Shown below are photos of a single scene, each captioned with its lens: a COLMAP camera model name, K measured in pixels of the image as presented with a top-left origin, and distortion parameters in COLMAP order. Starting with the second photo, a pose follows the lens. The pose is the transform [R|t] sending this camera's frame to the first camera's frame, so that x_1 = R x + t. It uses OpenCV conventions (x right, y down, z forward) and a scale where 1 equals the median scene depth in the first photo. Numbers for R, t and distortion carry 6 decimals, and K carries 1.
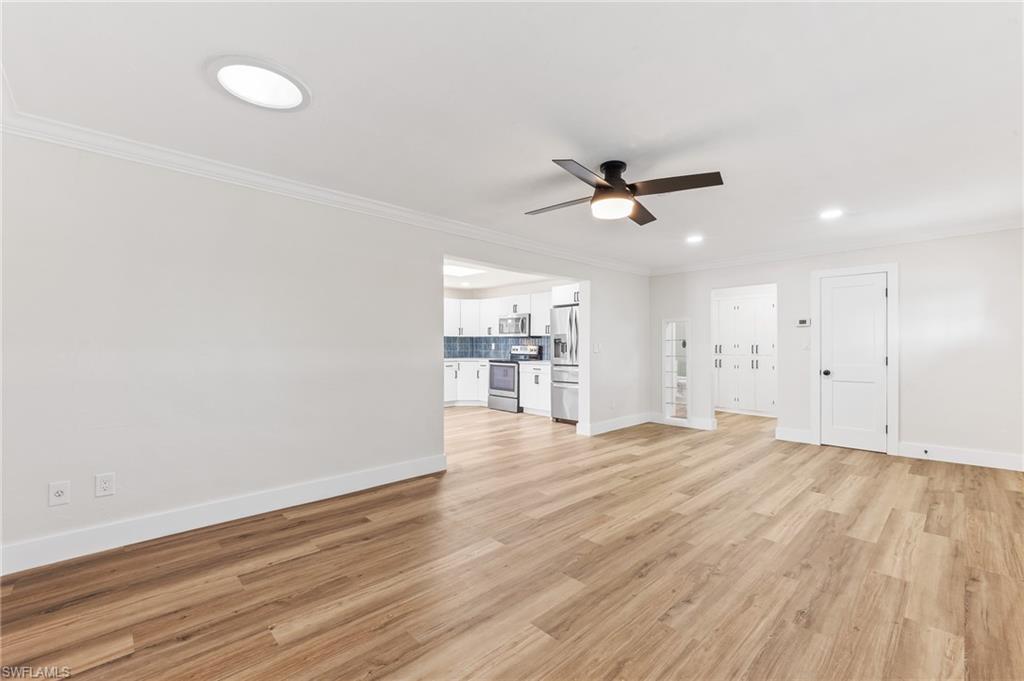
lens RADIAL K [[429.7, 0, 512.0], [0, 429.7, 340.5], [0, 0, 1]] dist [0.002626, -0.000259]
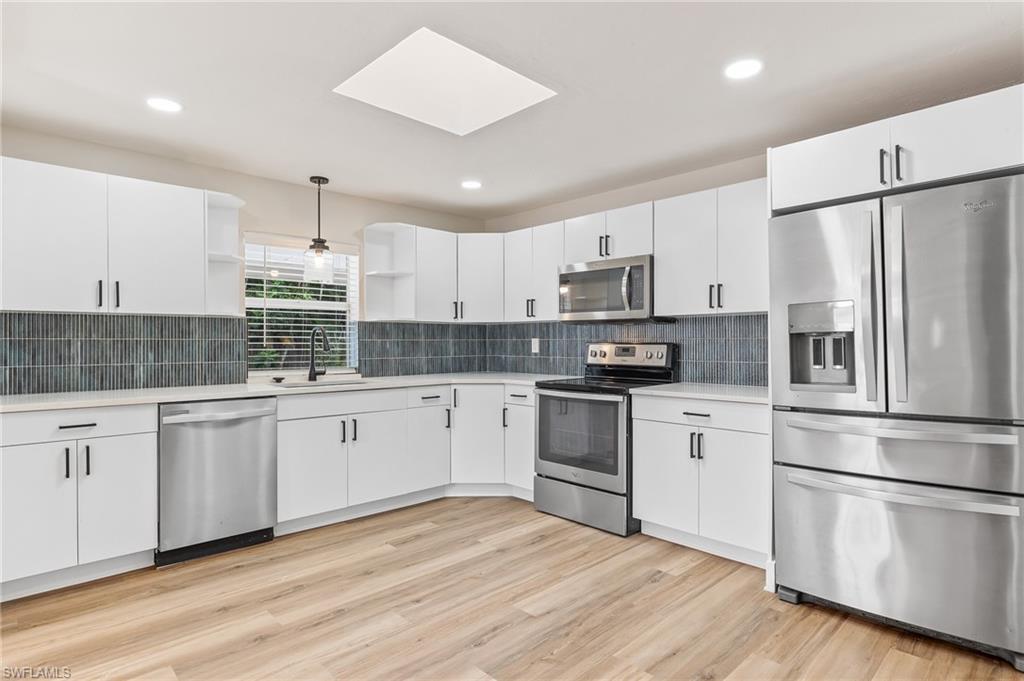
lens RADIAL K [[541.0, 0, 512.0], [0, 541.0, 340.5], [0, 0, 1]] dist [-0.003951, -0.000456]
pose [[0.999971, -0.007361, 0.002123, -0.075814], [0.007349, 0.999956, 0.005791, 0.005883], [-0.002166, -0.005775, 0.999981, 0.528157]]
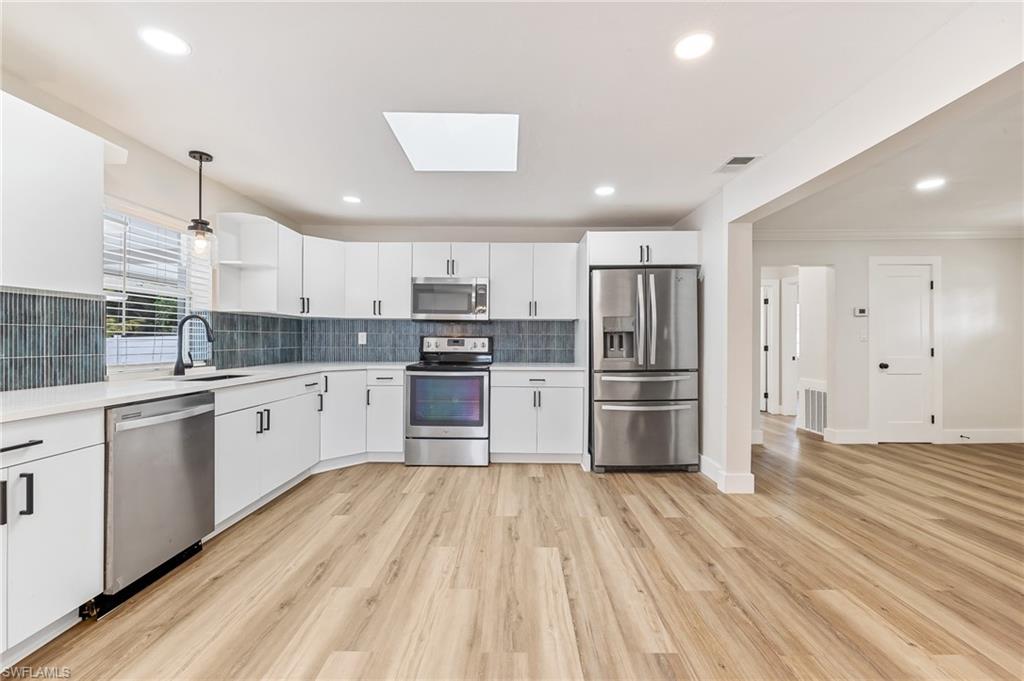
lens RADIAL K [[429.7, 0, 512.0], [0, 429.7, 340.5], [0, 0, 1]] dist [0.002626, -0.000259]
pose [[0.698858, -0.003573, 0.715252, -0.318971], [-0.008978, 0.999865, 0.013767, 0.008415], [-0.715204, -0.016043, 0.698731, 0.579530]]
